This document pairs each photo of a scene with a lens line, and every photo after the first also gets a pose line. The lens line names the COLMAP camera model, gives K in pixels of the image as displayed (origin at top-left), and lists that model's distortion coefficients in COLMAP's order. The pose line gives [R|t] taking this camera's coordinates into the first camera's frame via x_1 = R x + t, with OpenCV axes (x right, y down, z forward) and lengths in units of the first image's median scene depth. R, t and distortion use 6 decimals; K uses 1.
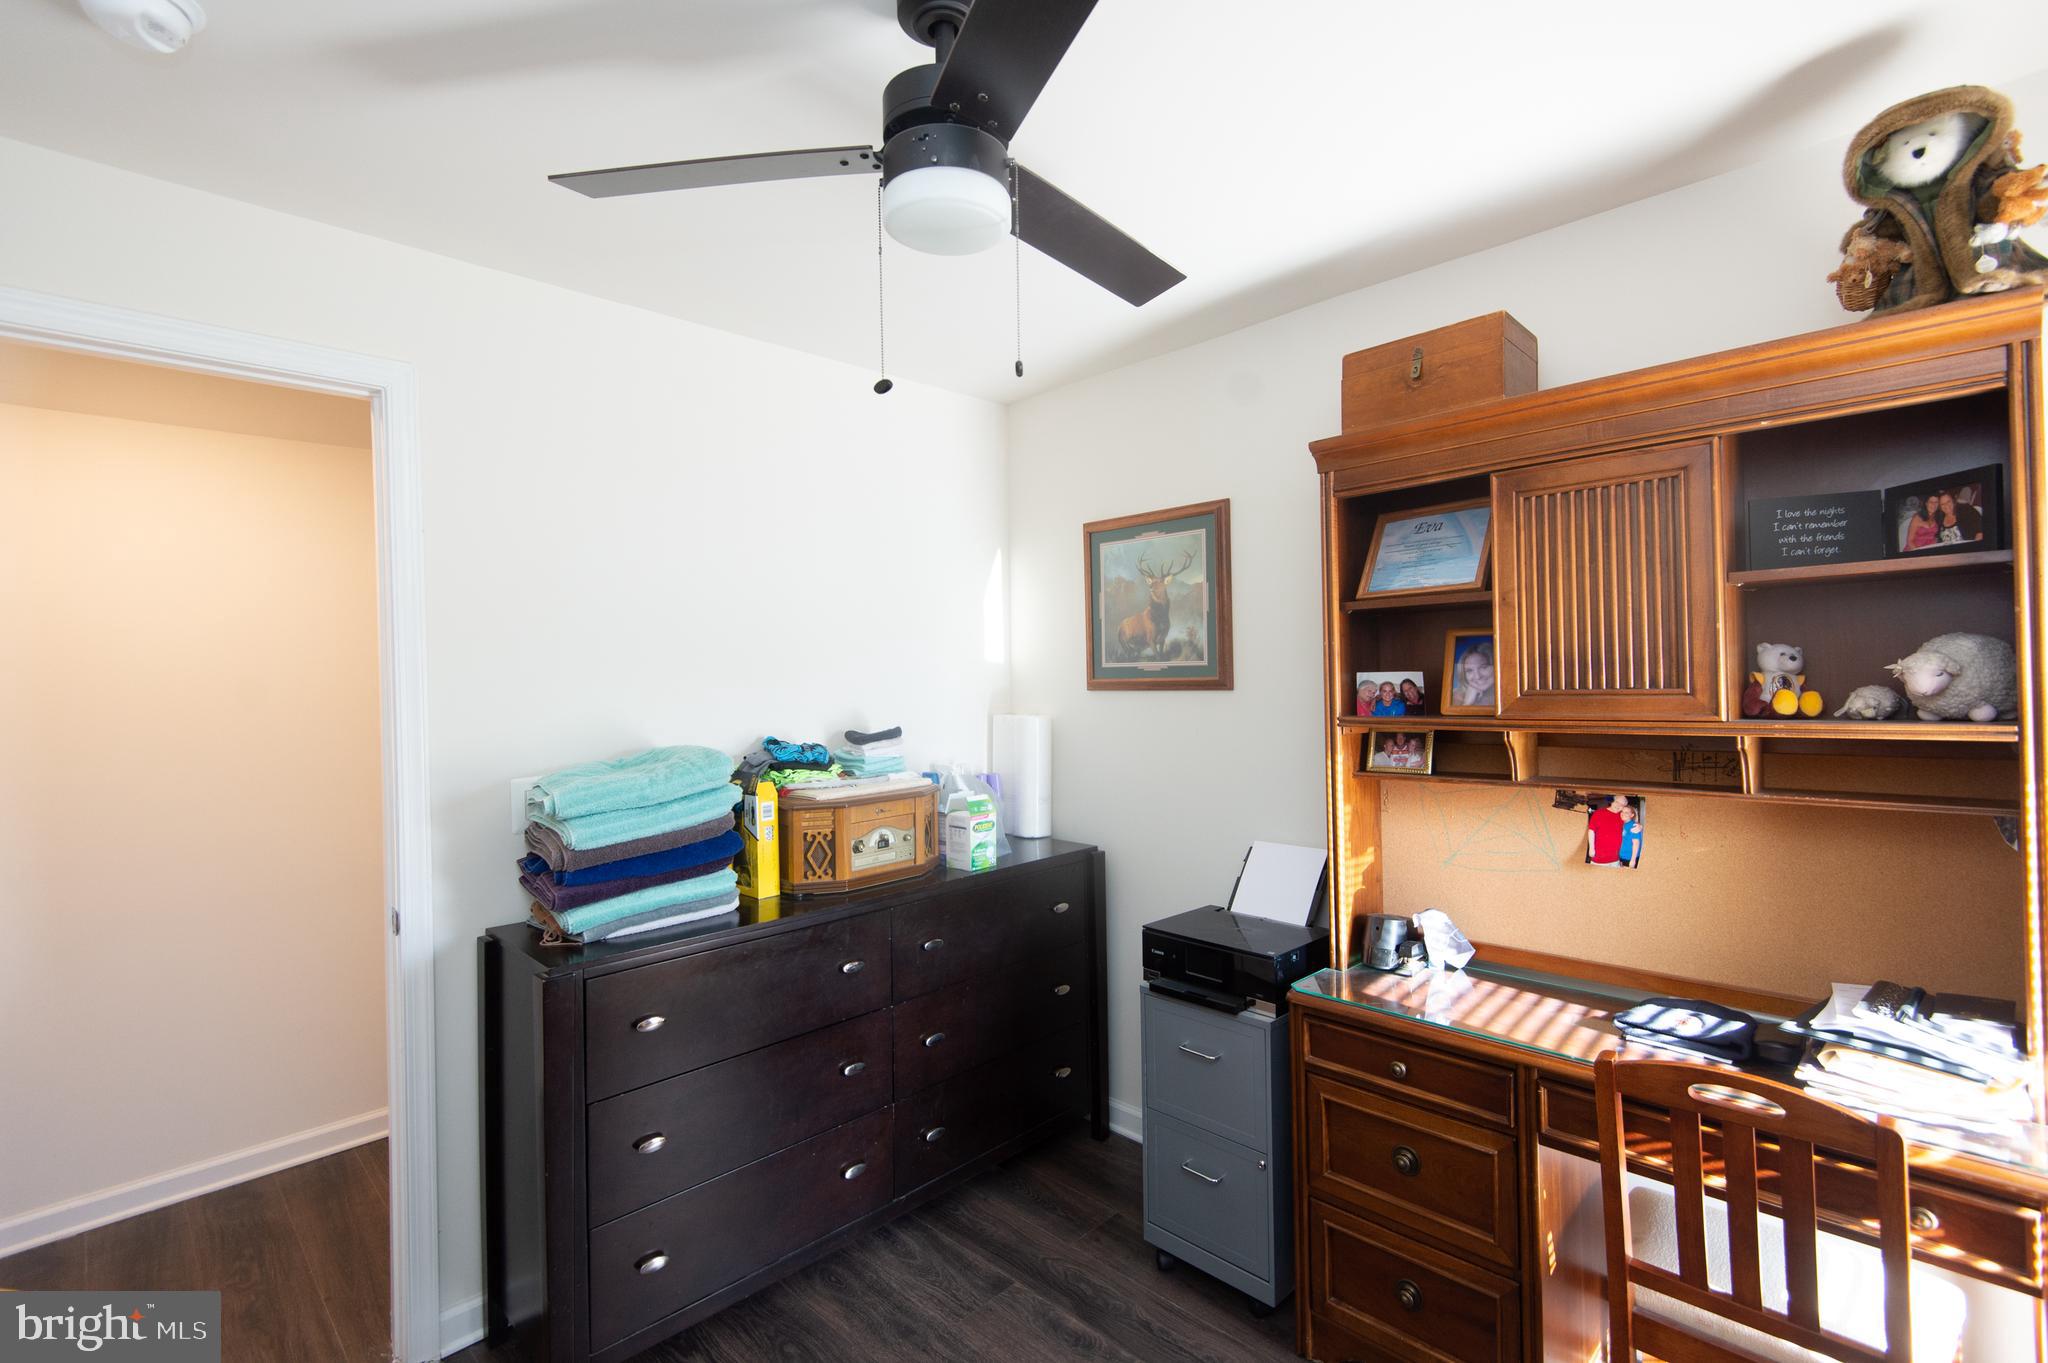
lens RADIAL K [[923.0, 0, 1024.0], [0, 923.0, 681.5], [0, 0, 1]] dist [0.000542, -0.000378]
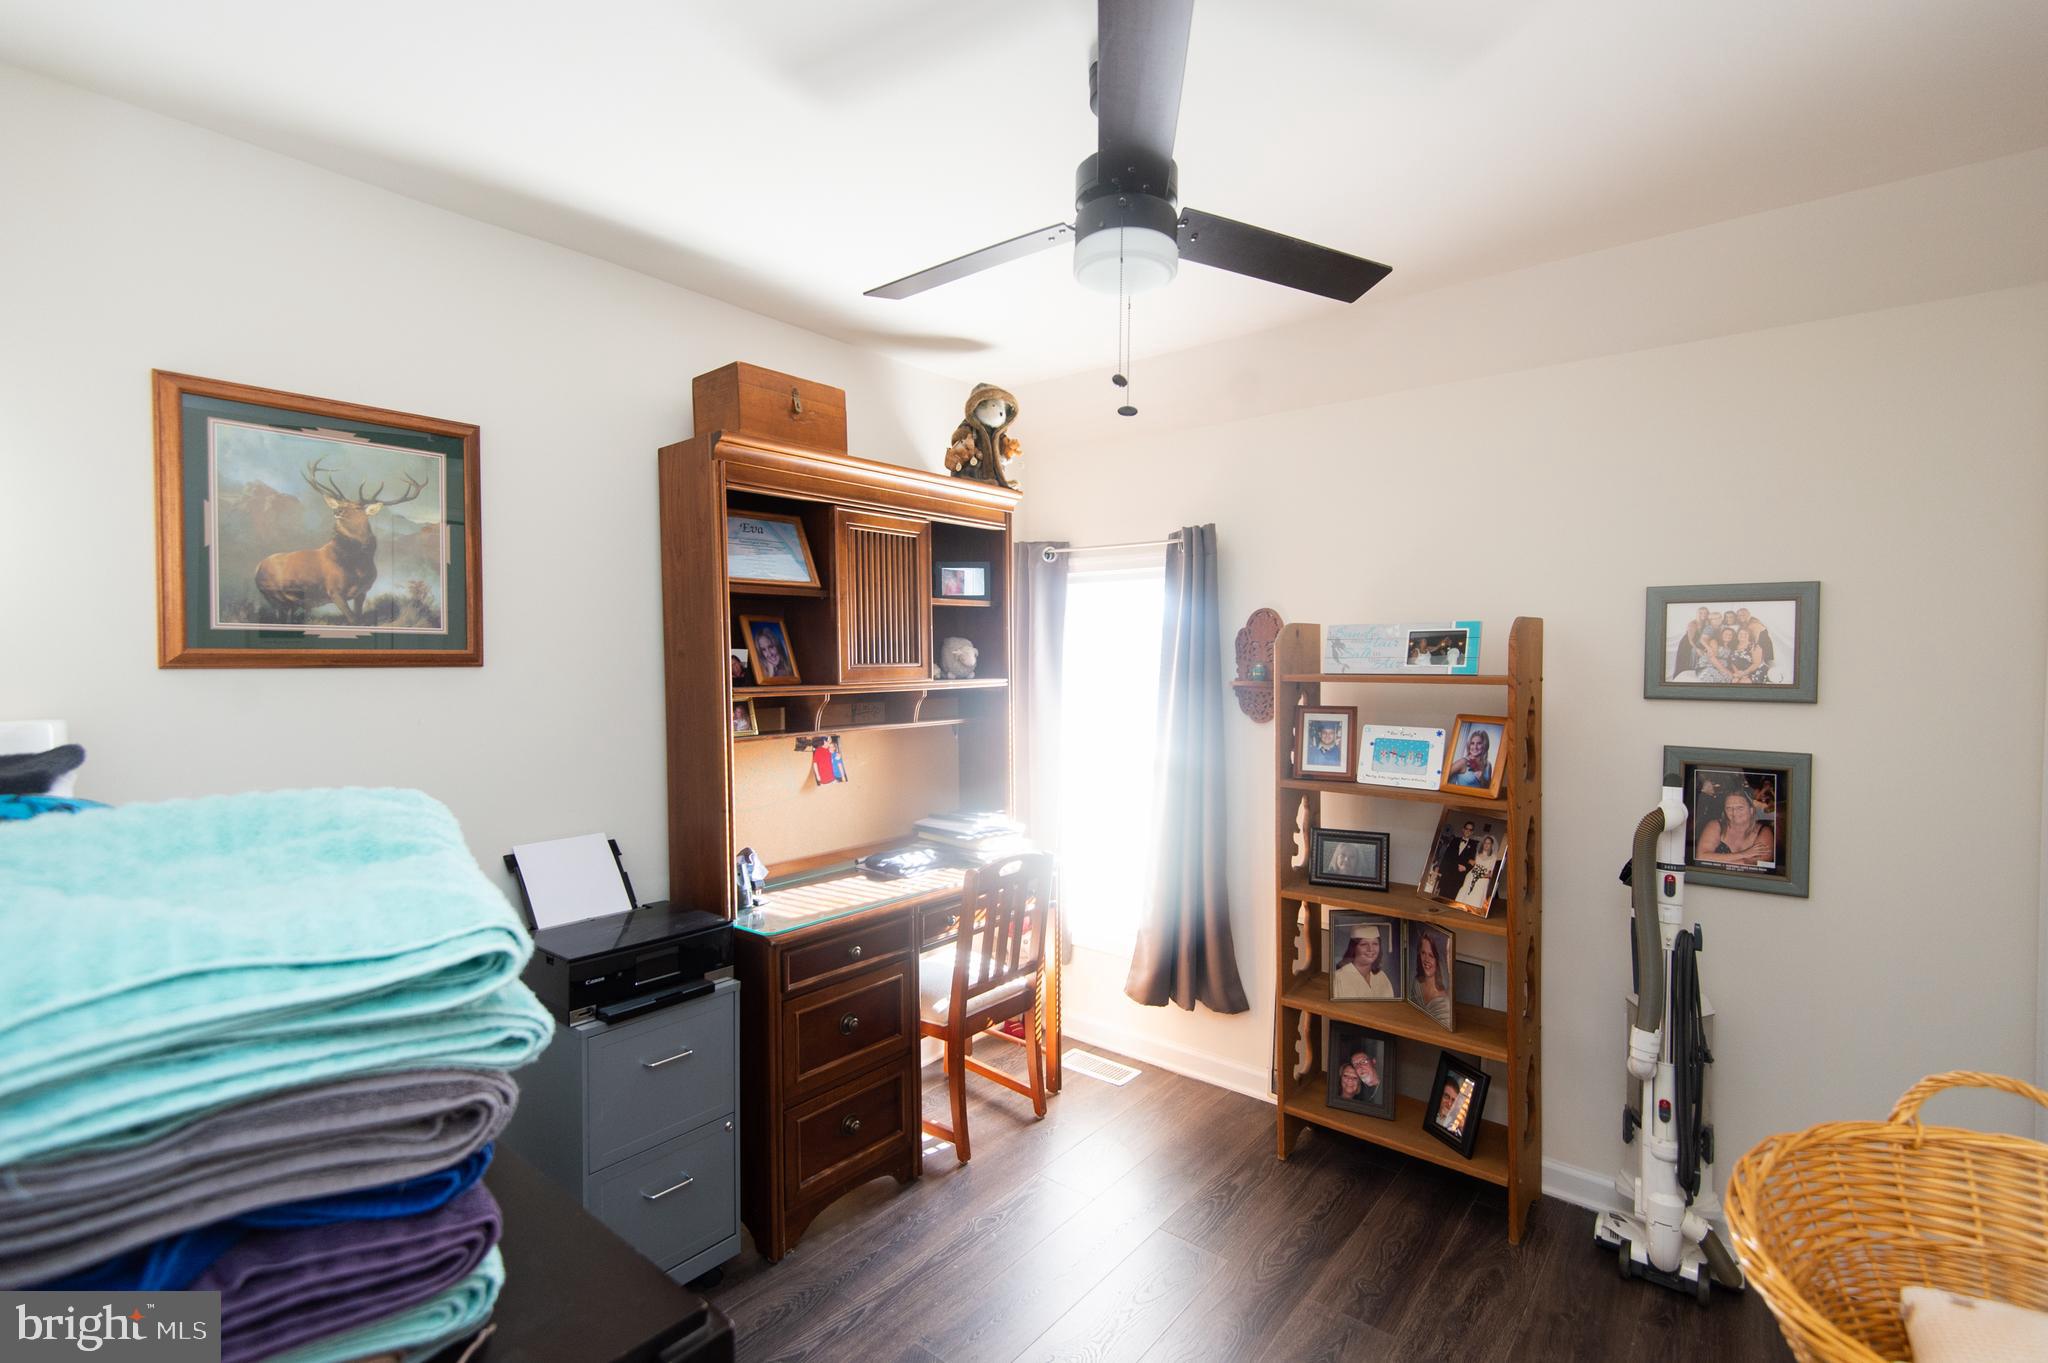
lens RADIAL K [[923.0, 0, 1024.0], [0, 923.0, 681.5], [0, 0, 1]] dist [0.000542, -0.000378]
pose [[-0.108917, -0.011069, 0.993989, -0.603543], [0.002287, 0.999933, 0.011386, 0.013806], [-0.994048, 0.003513, -0.108885, 0.597936]]
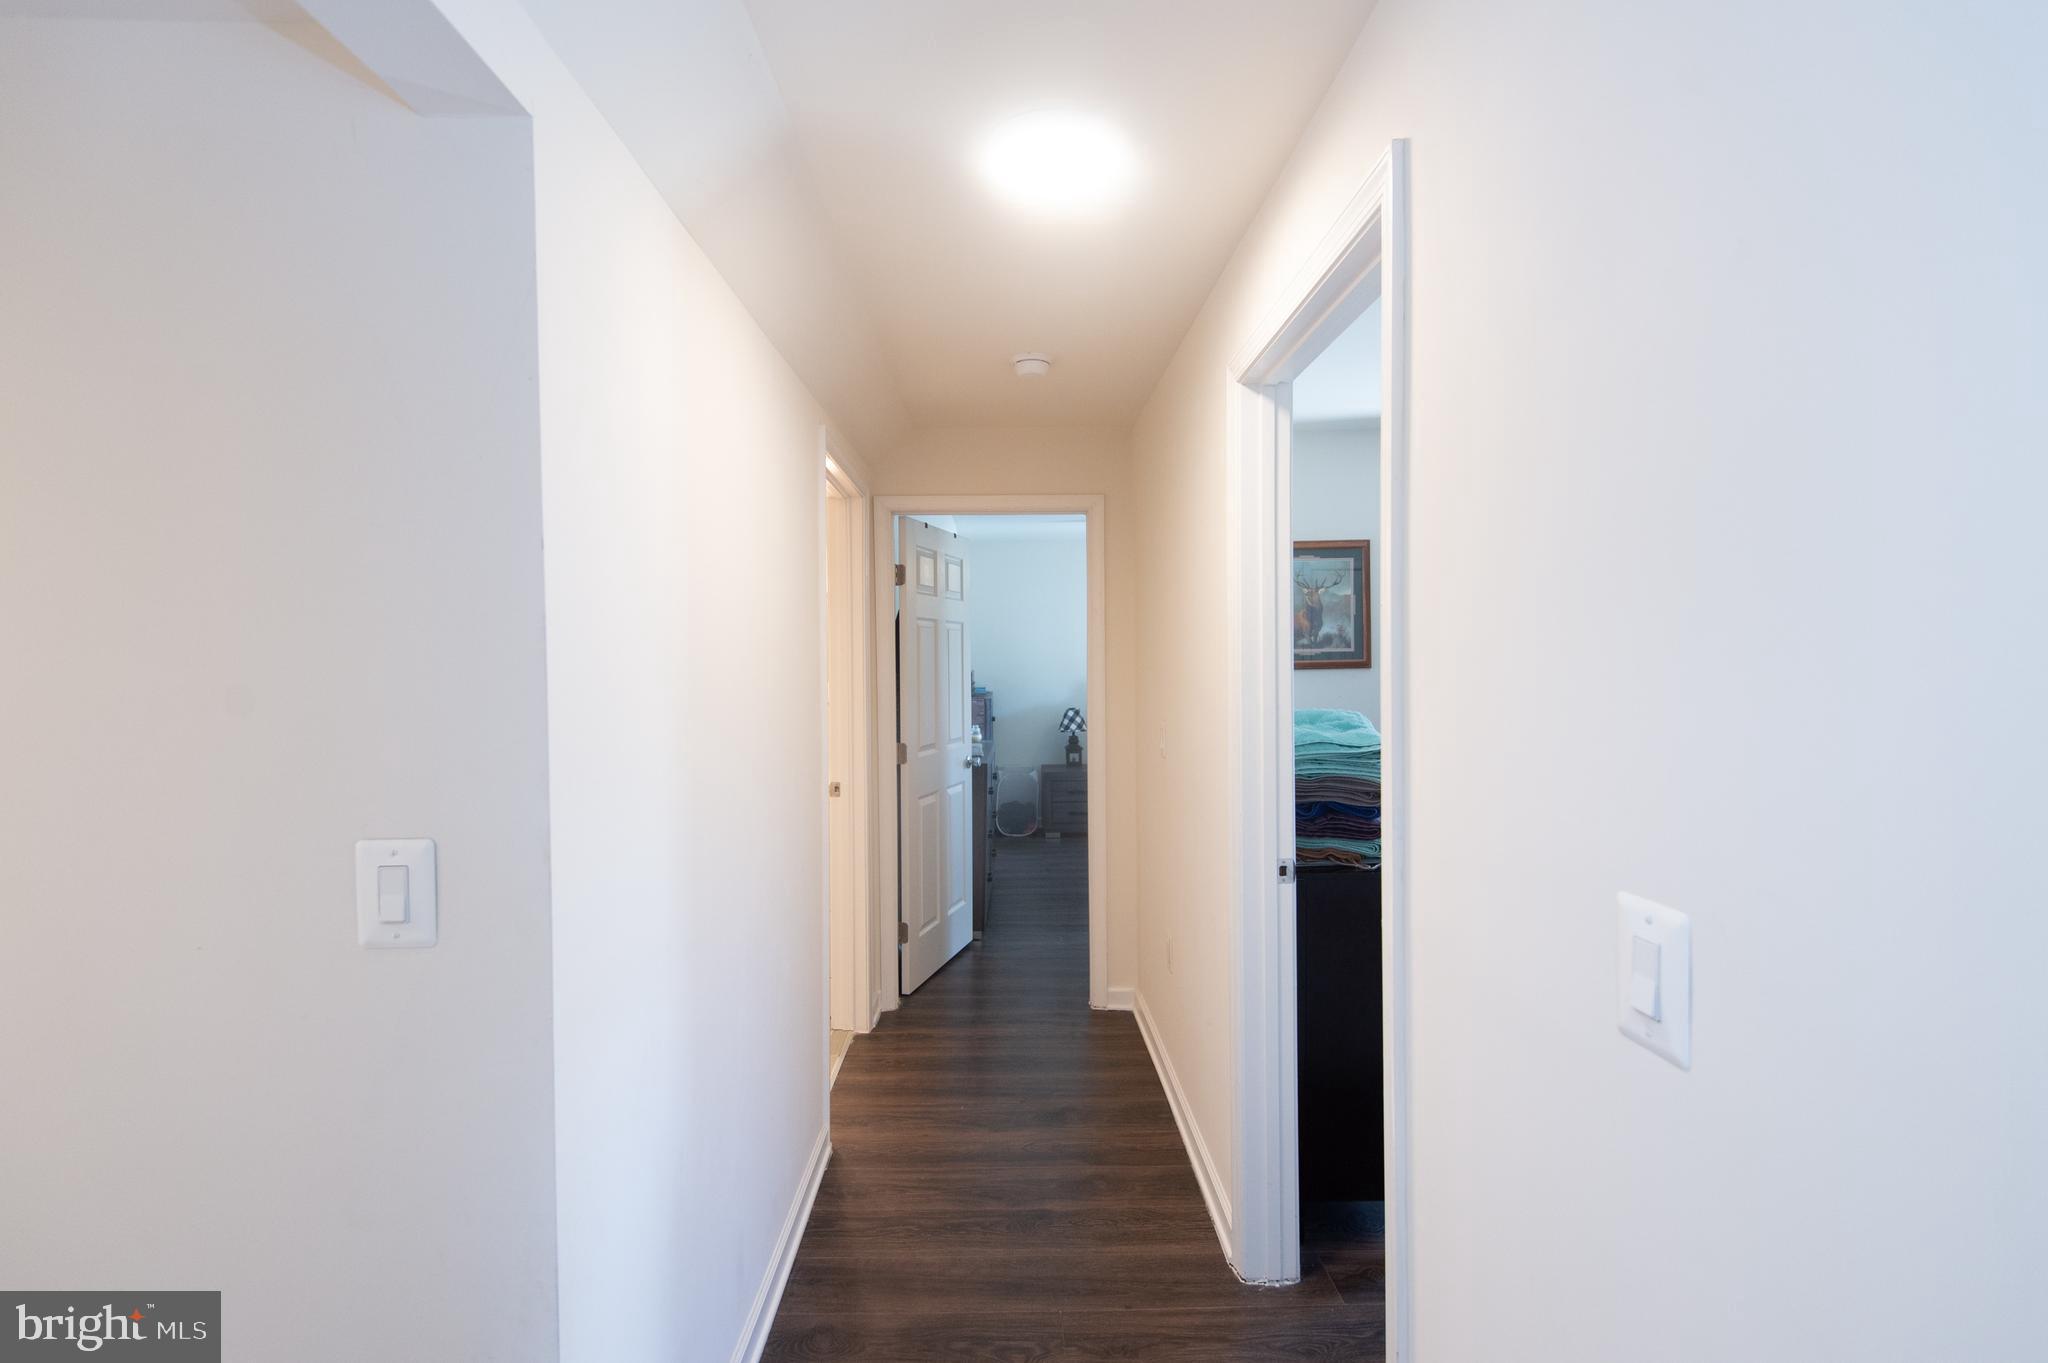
lens RADIAL K [[923.0, 0, 1024.0], [0, 923.0, 681.5], [0, 0, 1]] dist [0.000542, -0.000378]
pose [[0.692392, -0.014243, 0.721380, -1.202199], [0.010089, 0.999899, 0.010058, 0.010006], [-0.721451, 0.000314, 0.692466, 0.356640]]
